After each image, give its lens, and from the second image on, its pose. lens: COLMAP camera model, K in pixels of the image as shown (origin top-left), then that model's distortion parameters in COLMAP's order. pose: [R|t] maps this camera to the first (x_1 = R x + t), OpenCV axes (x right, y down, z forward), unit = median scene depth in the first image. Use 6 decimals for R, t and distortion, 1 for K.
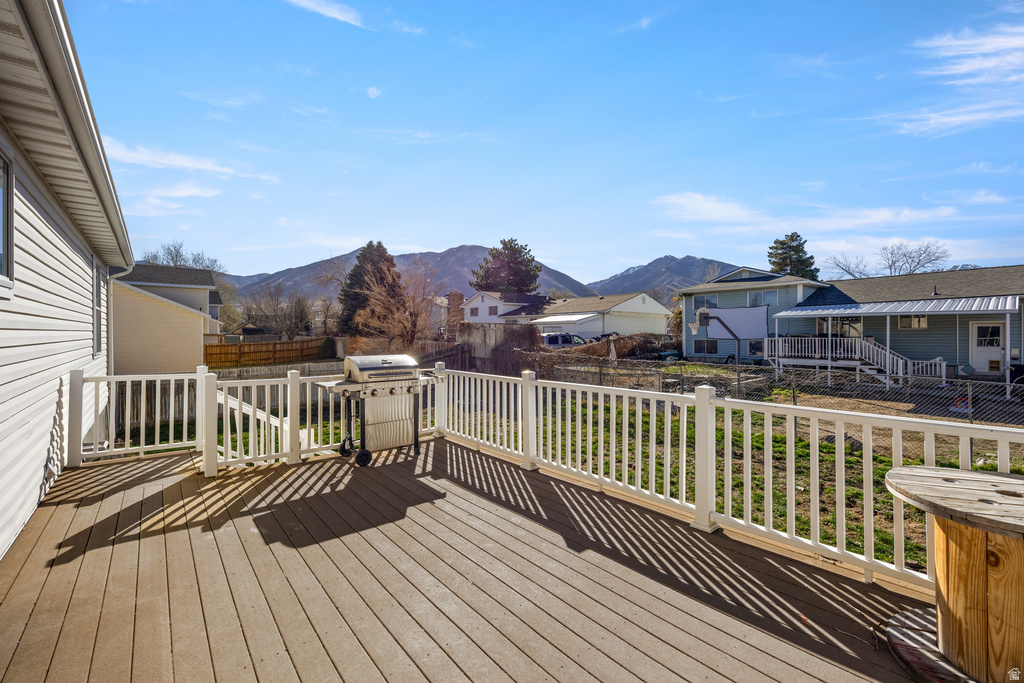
lens RADIAL K [[432.4, 0, 510.8], [0, 432.4, 335.4], [0, 0, 1]] dist [-0.010475, 0.000023]
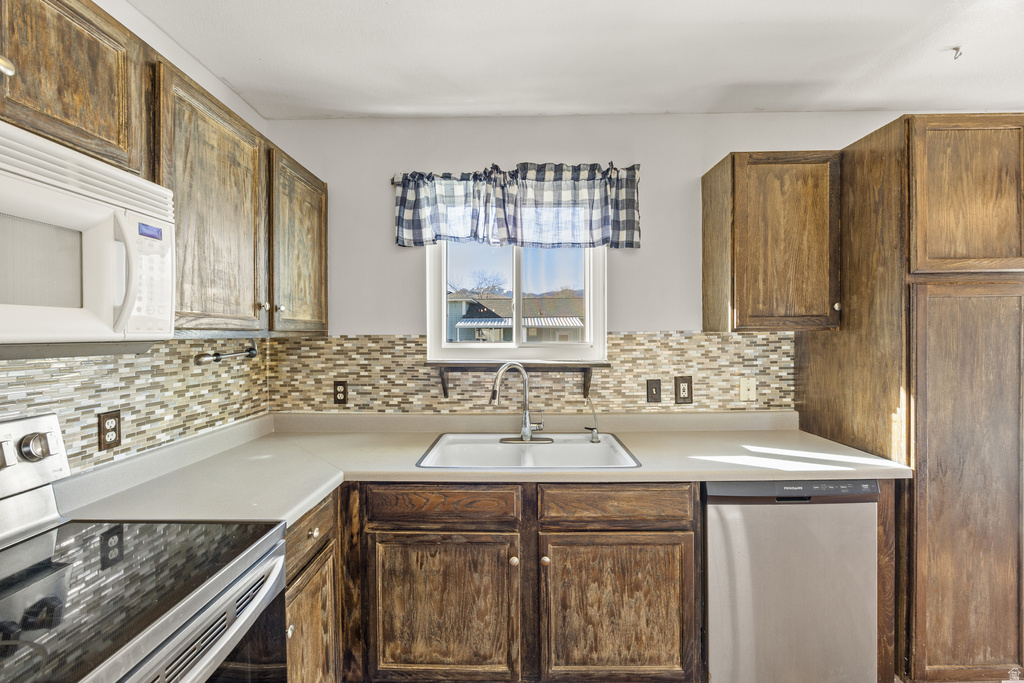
lens RADIAL K [[432.4, 0, 514.4], [0, 432.4, 337.5], [0, 0, 1]] dist [-0.010475, 0.000023]
pose [[0.655296, -0.010793, 0.755295, -0.204900], [0.010962, 0.999928, 0.004779, -0.015760], [-0.755293, 0.005148, 0.655367, 0.041006]]
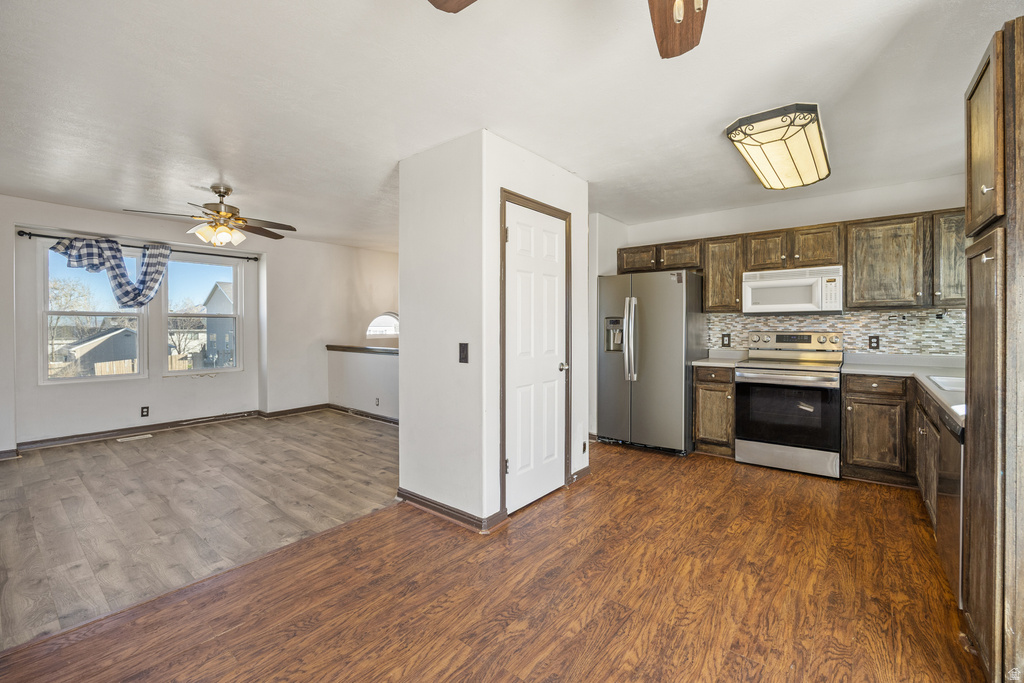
lens RADIAL K [[432.4, 0, 513.8], [0, 432.4, 328.1], [0, 0, 1]] dist [-0.010475, 0.000023]
pose [[0.193576, 0.002953, -0.981081, -0.062444], [0.001585, 0.999993, 0.003322, -0.010005], [0.981084, -0.002198, 0.193570, -0.047848]]
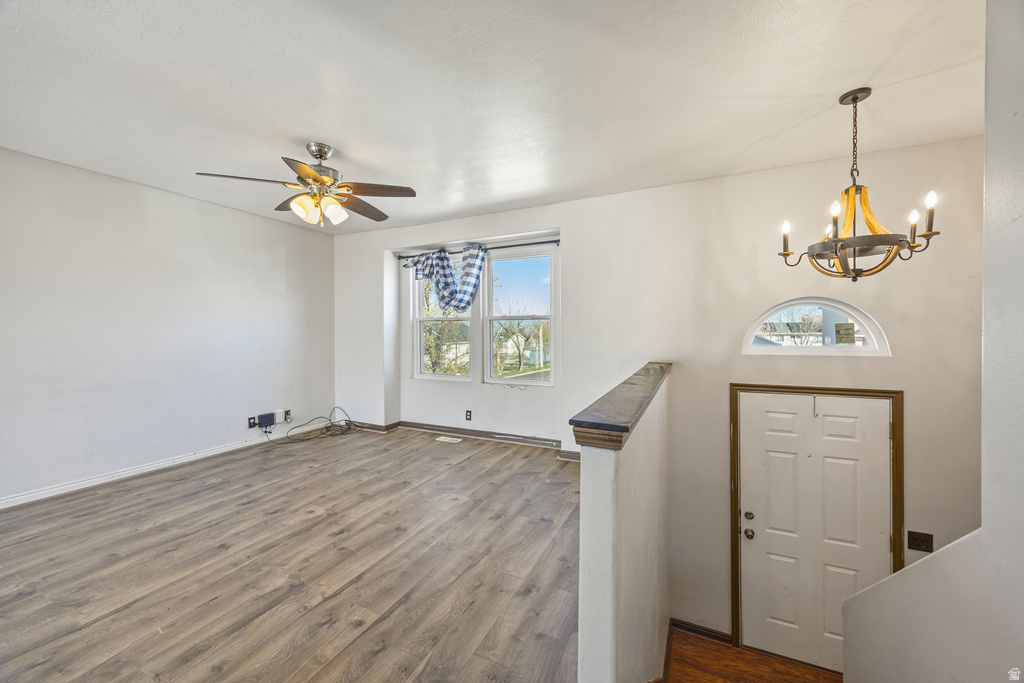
lens RADIAL K [[402.2, 0, 514.1], [0, 402.2, 334.0], [0, 0, 1]] dist [-0.003026, 0.001029]
pose [[-0.913879, 0.000943, -0.405985, -0.248129], [-0.003326, 0.999946, 0.009809, -0.009538], [0.405973, 0.010314, -0.913827, 0.001369]]
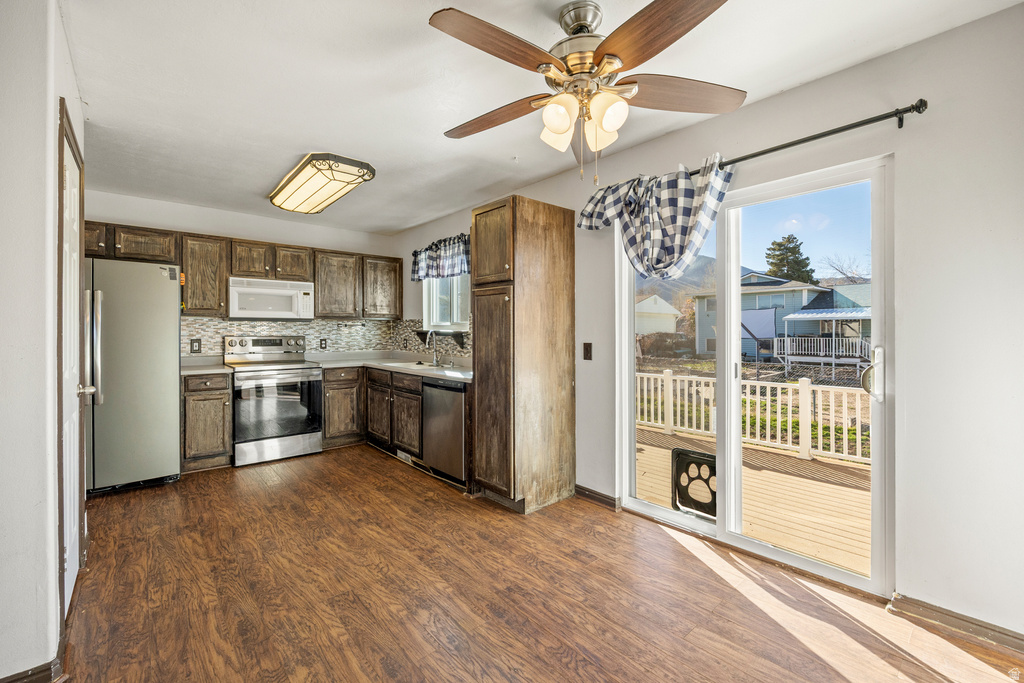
lens RADIAL K [[432.4, 0, 511.2], [0, 432.4, 334.9], [0, 0, 1]] dist [-0.010475, 0.000023]
pose [[0.999850, 0.000231, 0.017299, -0.106324], [-0.000373, 0.999966, 0.008178, -0.009937], [-0.017296, -0.008183, 0.999817, -0.099338]]
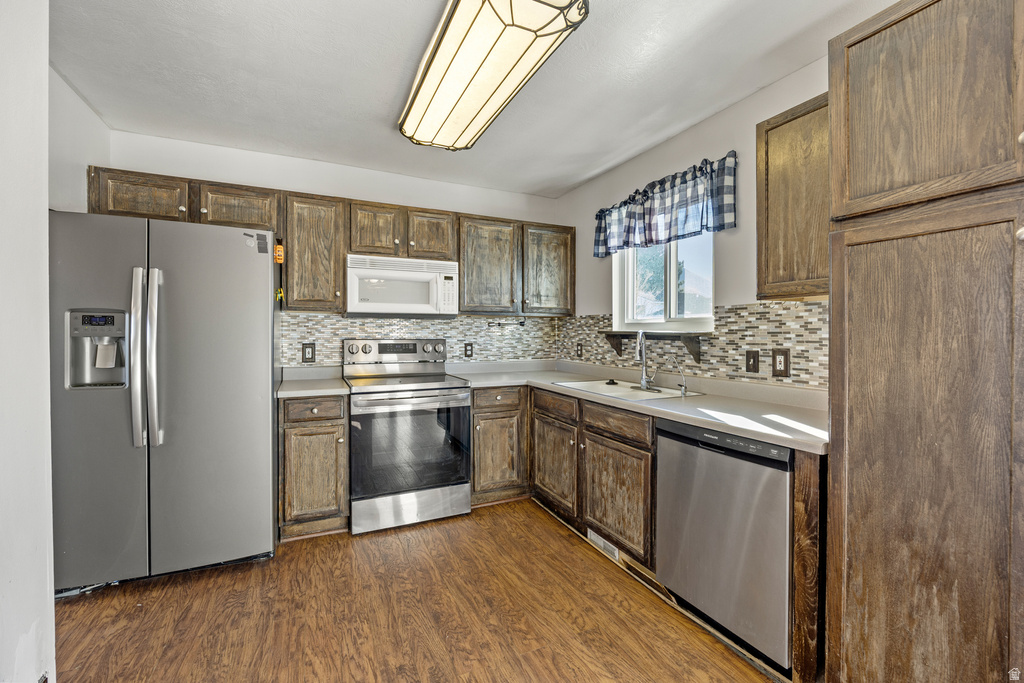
lens RADIAL K [[432.4, 0, 512.9], [0, 432.4, 338.2], [0, 0, 1]] dist [-0.010475, 0.000023]
pose [[0.968019, 0.003895, -0.250847, -0.142581], [-0.001233, 0.999941, 0.010767, -0.009689], [0.250874, -0.010113, 0.967967, -0.027584]]
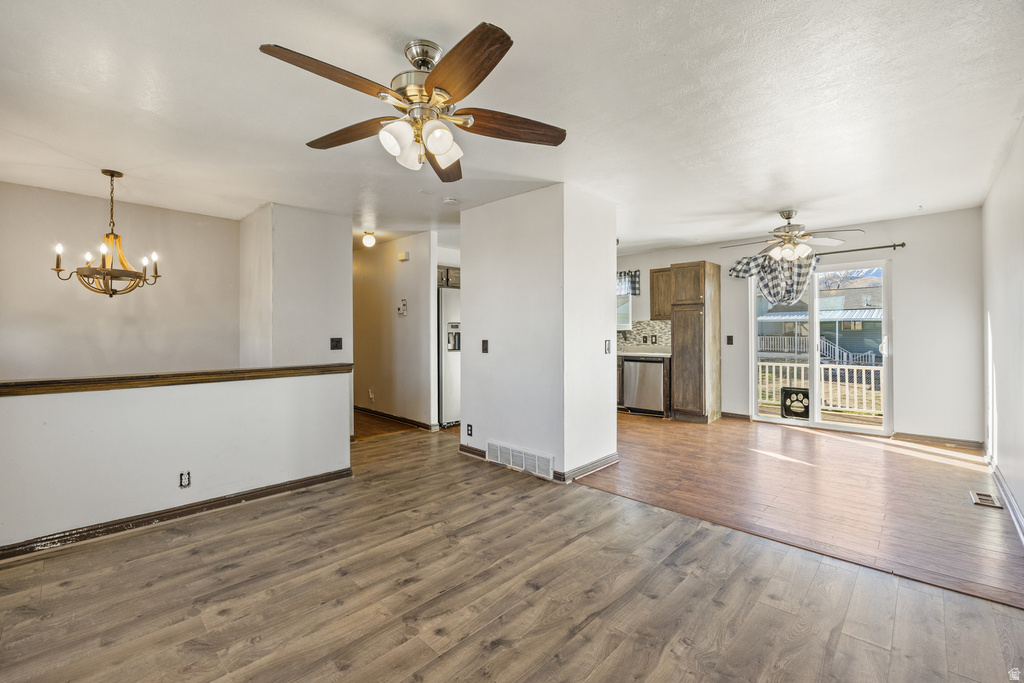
lens RADIAL K [[432.4, 0, 513.5], [0, 432.4, 333.7], [0, 0, 1]] dist [-0.010475, 0.000023]
pose [[0.994068, -0.001783, 0.108749, -0.236781], [0.001227, 0.999986, 0.005183, -0.009186], [-0.108757, -0.005019, 0.994056, -0.205479]]
